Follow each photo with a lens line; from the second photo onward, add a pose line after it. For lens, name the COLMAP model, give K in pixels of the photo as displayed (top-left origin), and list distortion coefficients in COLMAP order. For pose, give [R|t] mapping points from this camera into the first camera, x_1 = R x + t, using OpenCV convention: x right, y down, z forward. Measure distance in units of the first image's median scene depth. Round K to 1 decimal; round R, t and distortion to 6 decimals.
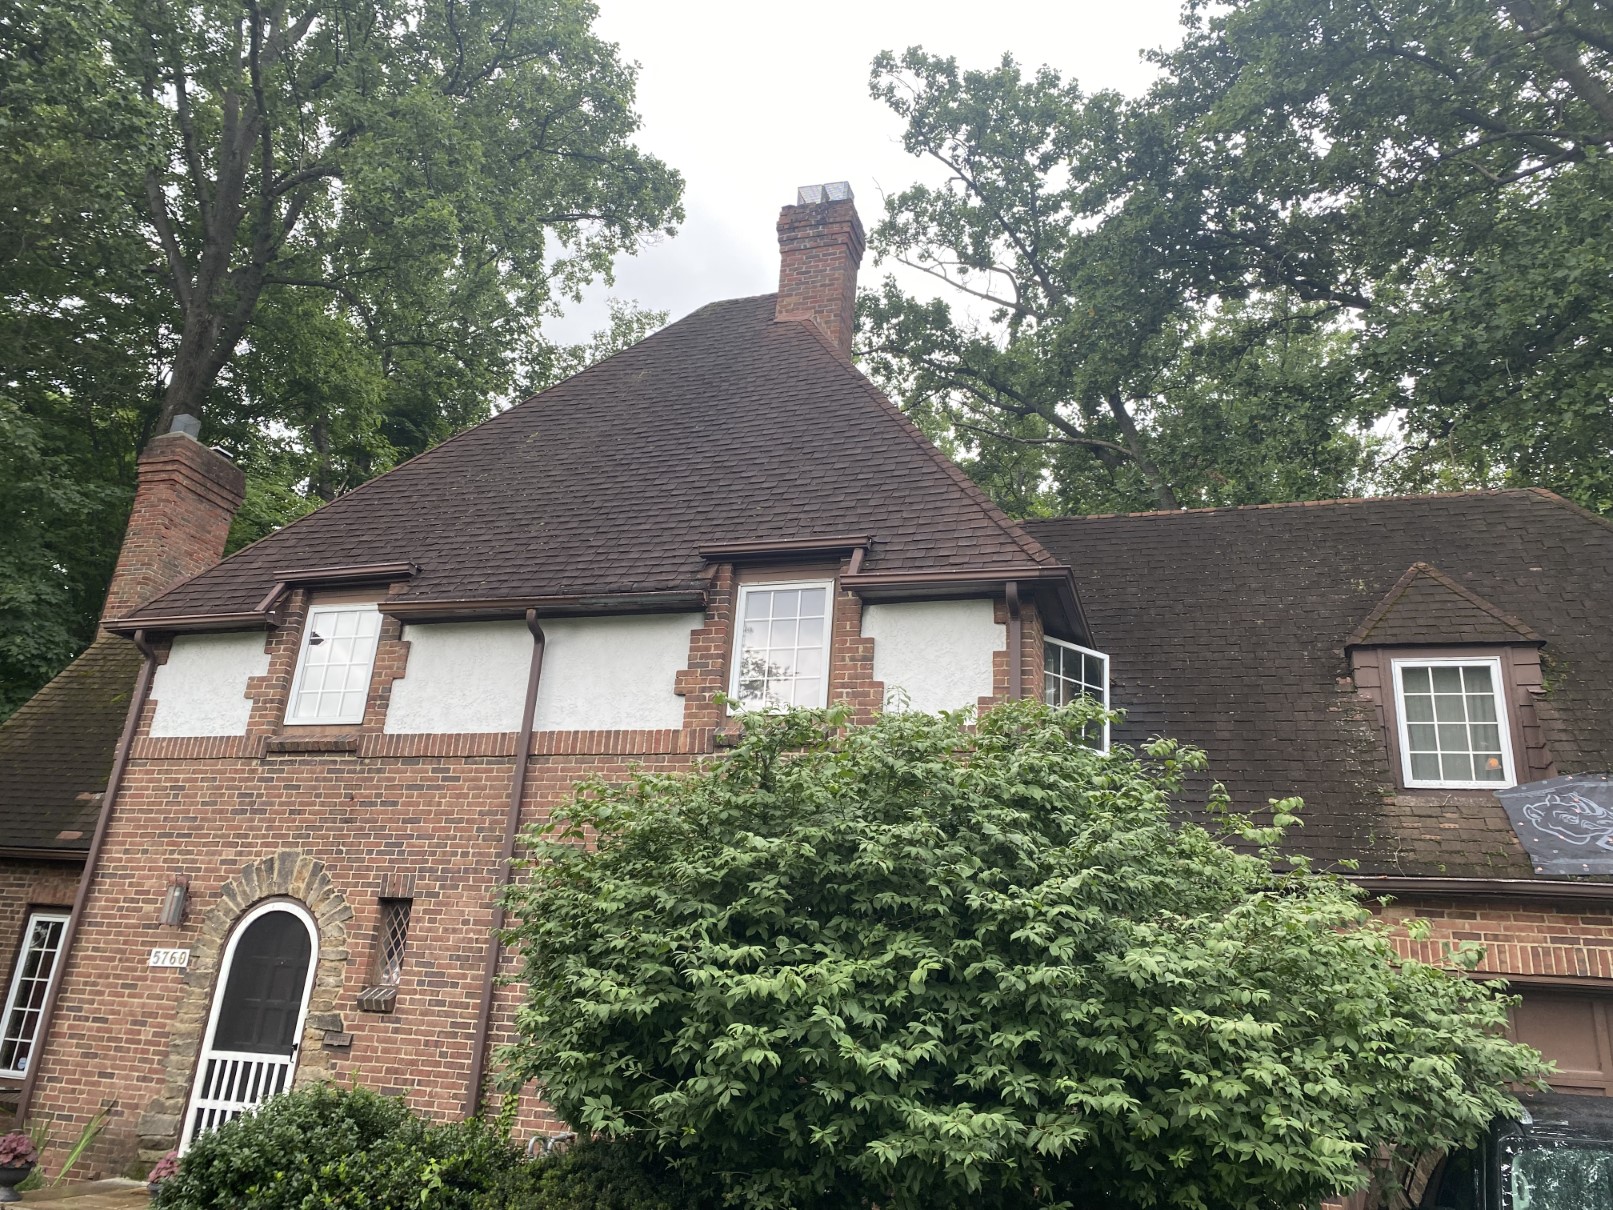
lens RADIAL K [[1249.6, 0, 806.5], [0, 1249.6, 605.0], [0, 0, 1]] dist [0.049550, -0.042821]
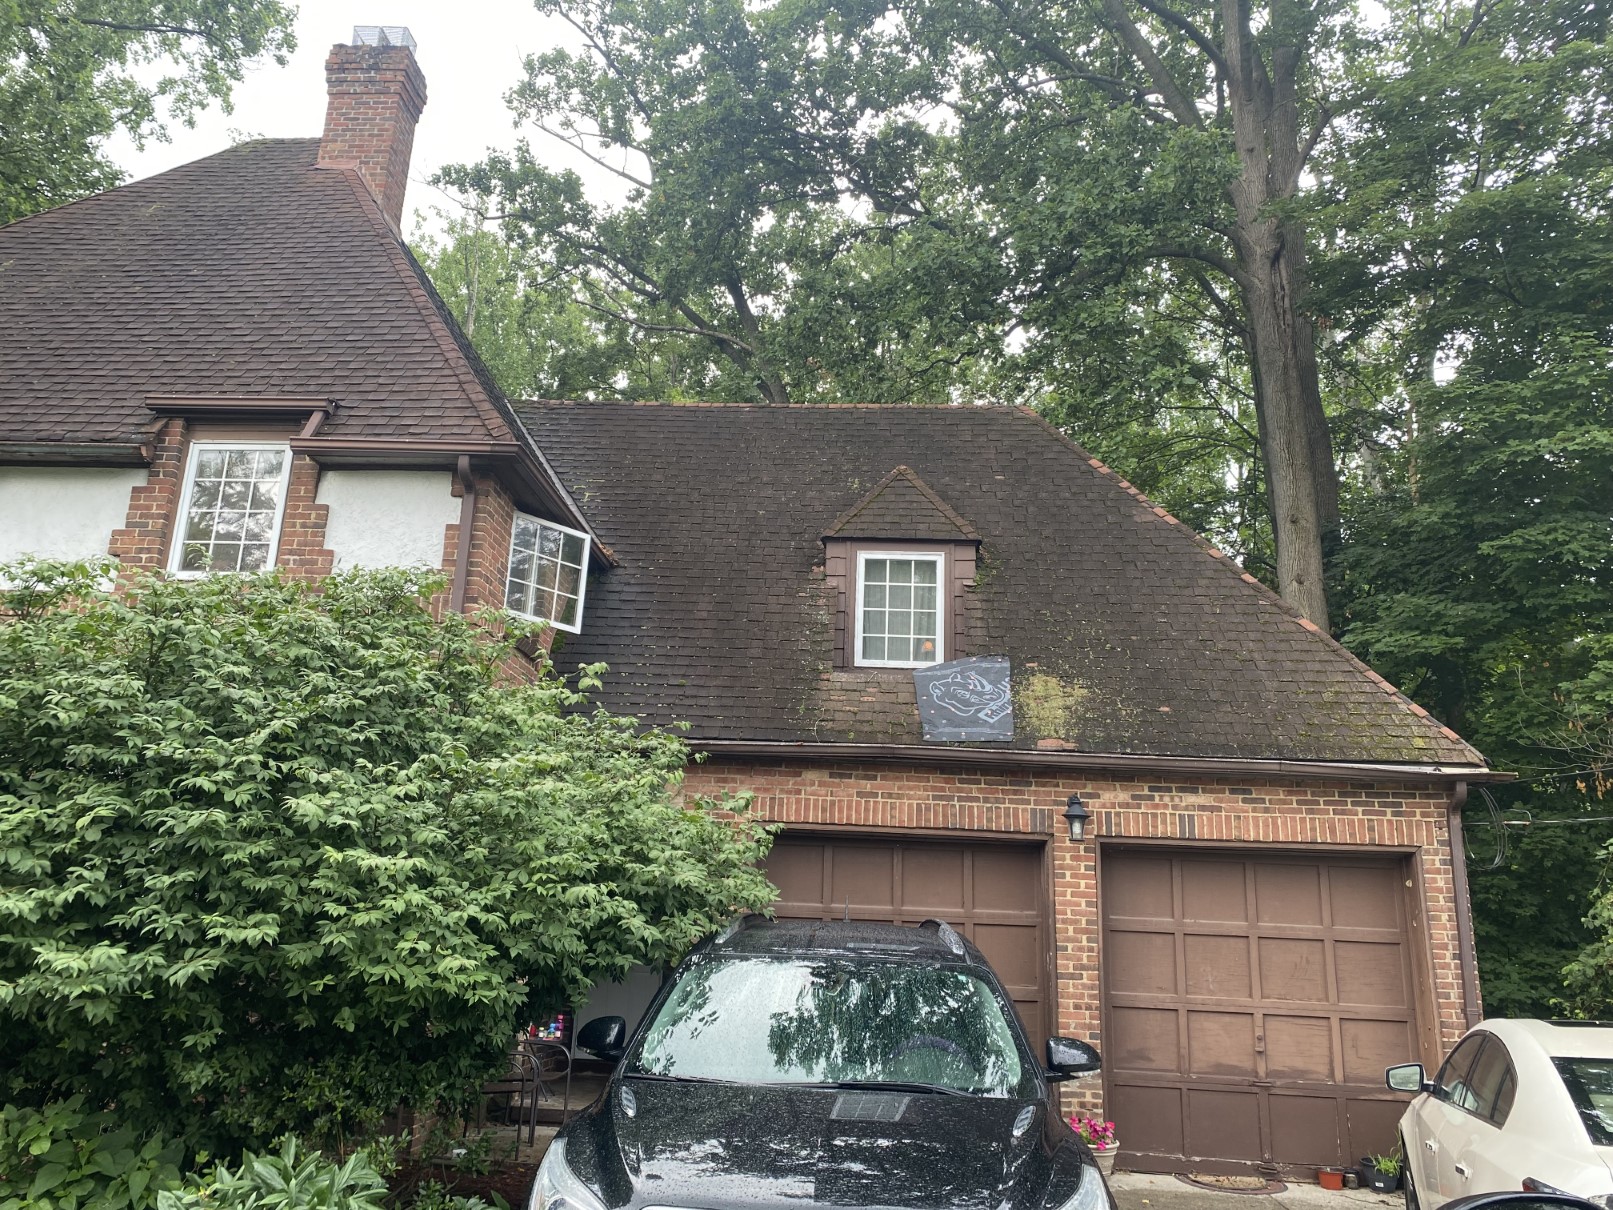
lens RADIAL K [[1248.7, 0, 848.4], [0, 1248.7, 582.1], [0, 0, 1]] dist [0.091828, -0.172713]
pose [[0.964006, 0.037233, 0.263260, 0.170736], [-0.055322, 0.996565, 0.061632, 0.003179], [-0.260060, -0.073978, 0.962754, -0.049105]]
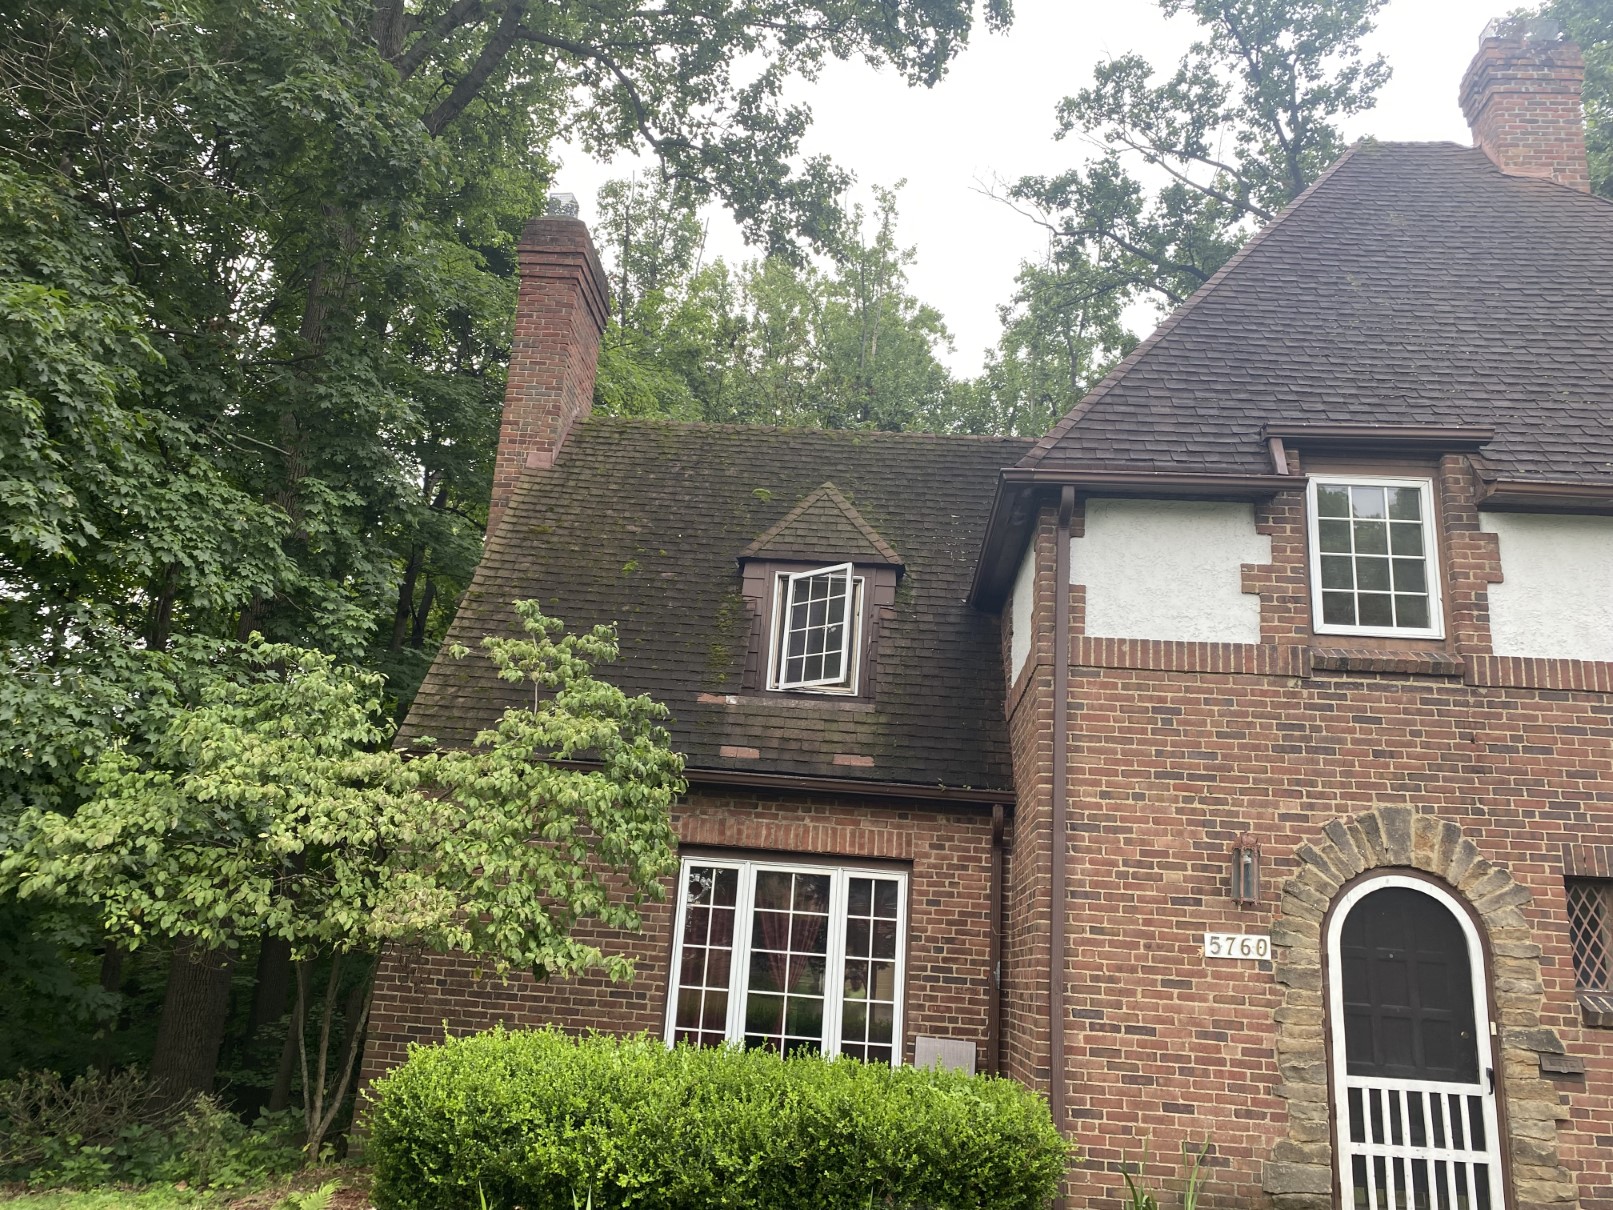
lens RADIAL K [[1226.7, 0, 810.5], [0, 1226.7, 613.3], [0, 0, 1]] dist [0.028126, -0.006783]
pose [[0.965127, 0.059631, 0.254899, -0.944918], [-0.082259, 0.993471, 0.079047, 0.053919], [-0.248521, -0.097259, 0.963731, 0.402534]]
